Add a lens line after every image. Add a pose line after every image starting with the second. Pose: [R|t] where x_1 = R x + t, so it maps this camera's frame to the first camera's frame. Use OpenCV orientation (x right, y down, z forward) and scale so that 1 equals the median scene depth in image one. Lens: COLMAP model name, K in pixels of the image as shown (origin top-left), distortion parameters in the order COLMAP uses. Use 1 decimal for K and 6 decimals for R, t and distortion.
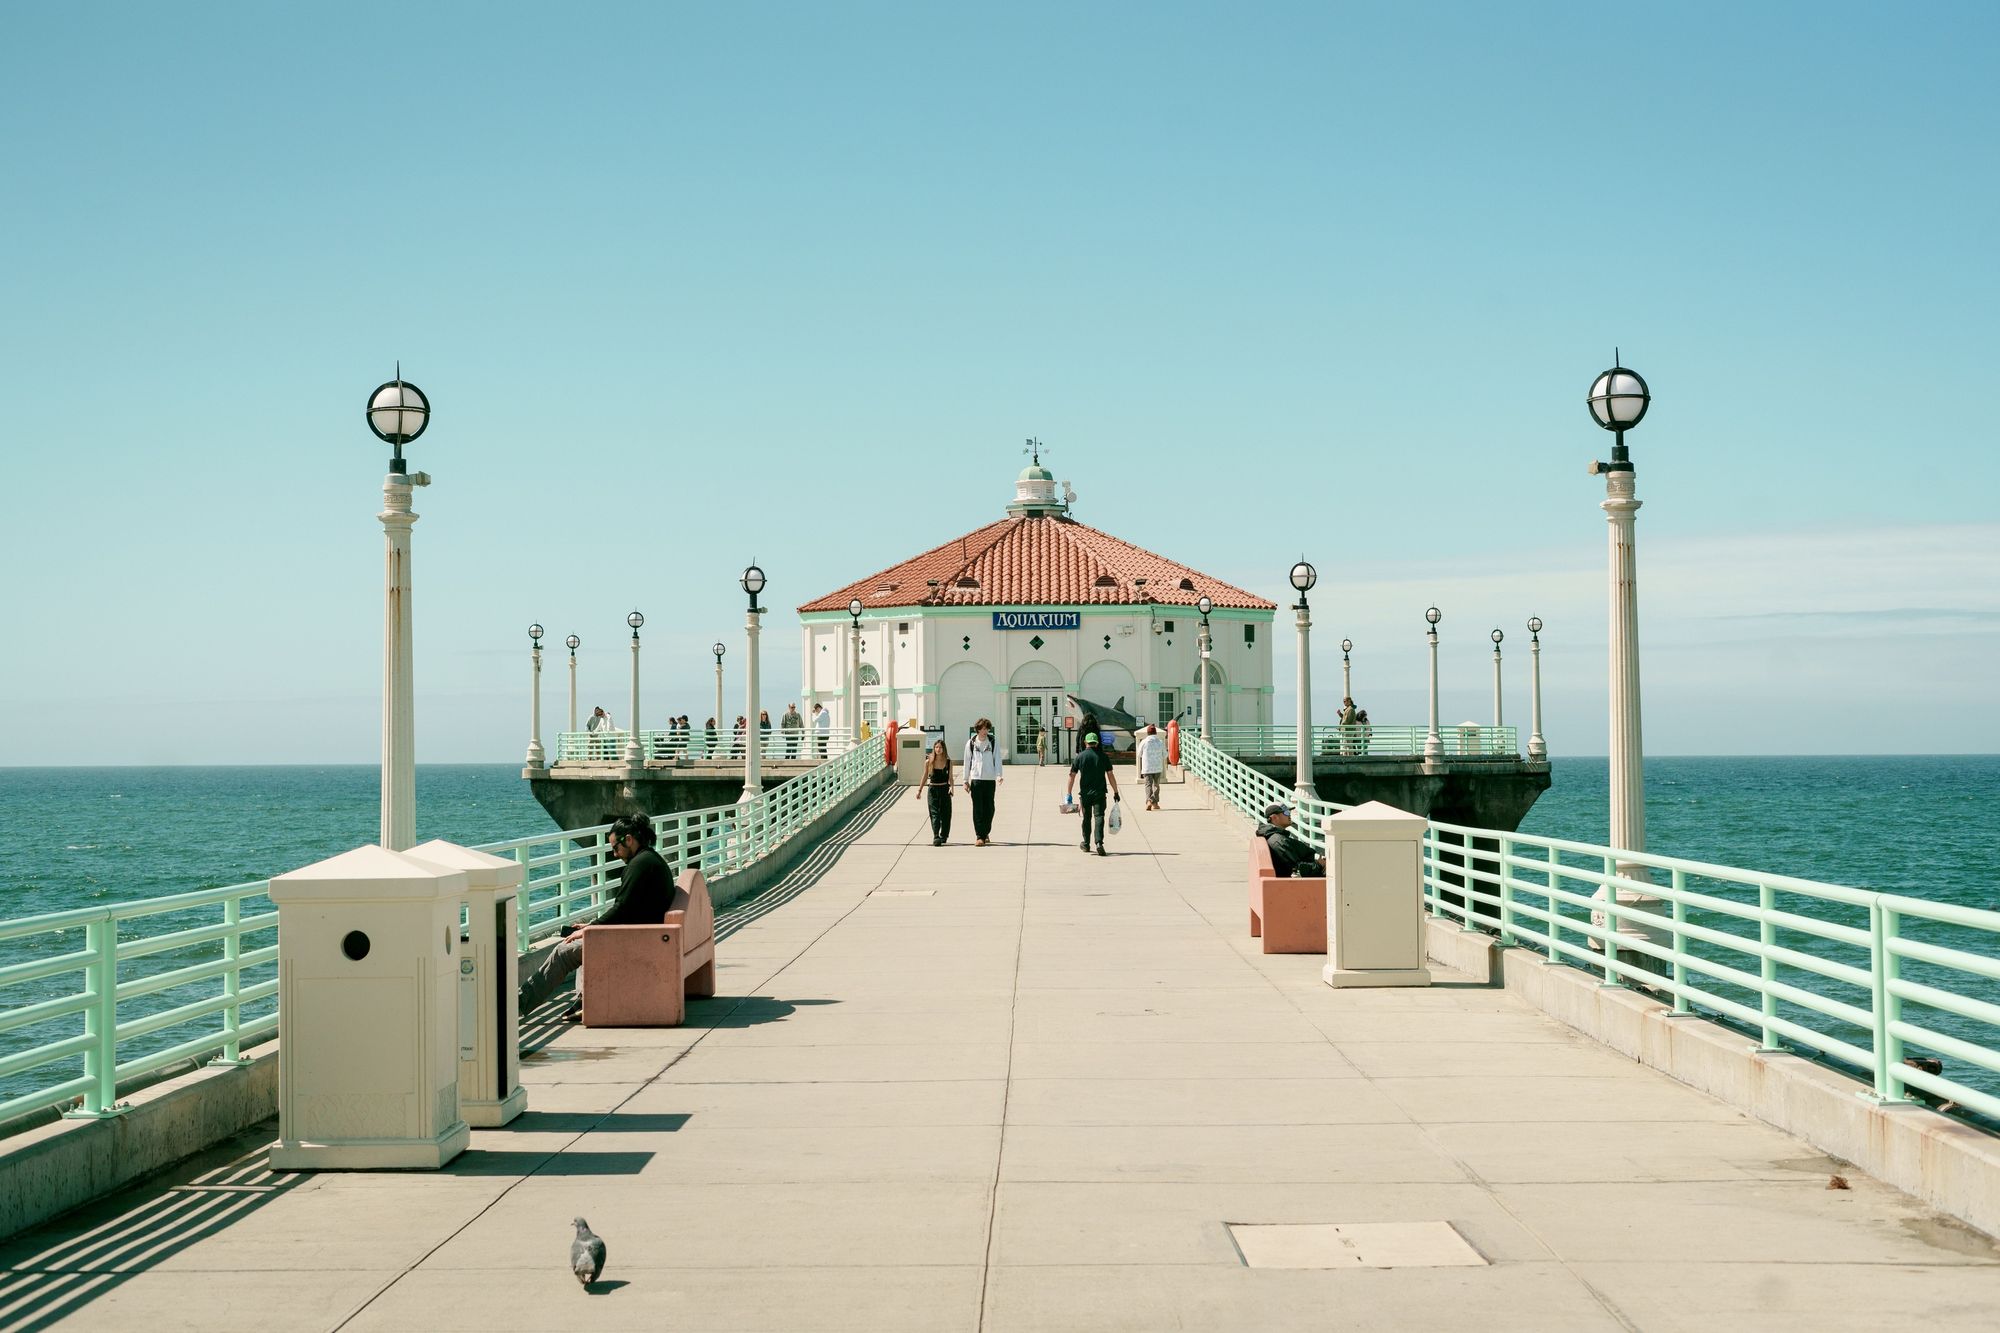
lens RADIAL K [[2230.2, 0, 996.5], [0, 2230.2, 621.4], [0, 0, 1]] dist [0.011360, 0.008673]
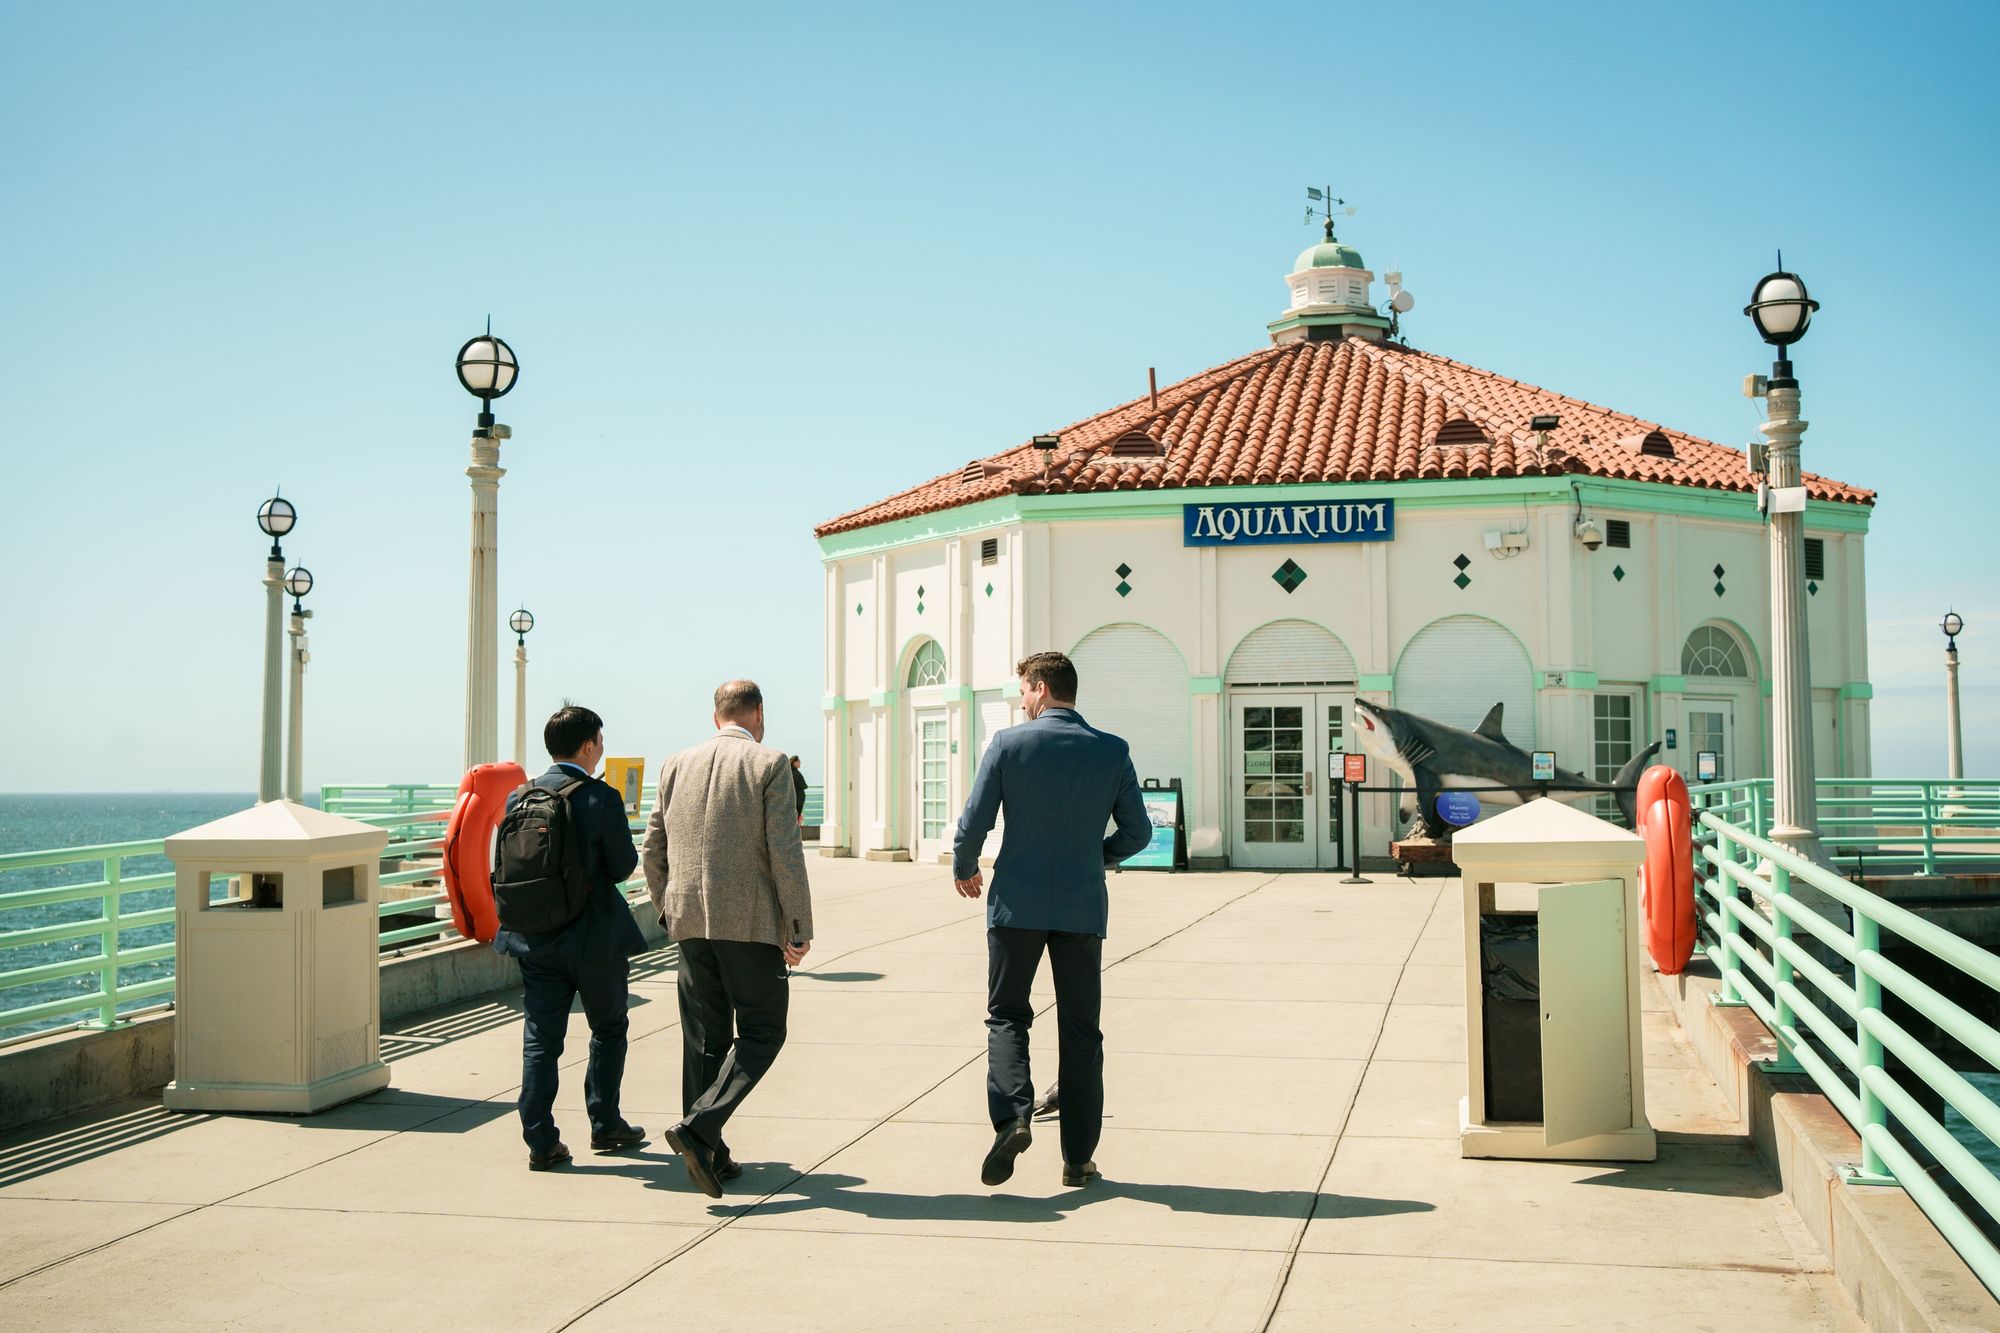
lens RADIAL K [[2230.2, 0, 996.5], [0, 2230.2, 621.4], [0, 0, 1]] dist [0.011360, 0.008673]
pose [[0.982093, -0.011643, -0.188039, 0.042377], [0.008260, 0.999790, -0.018766, 0.025338], [0.188218, 0.016877, 0.981982, 0.579004]]
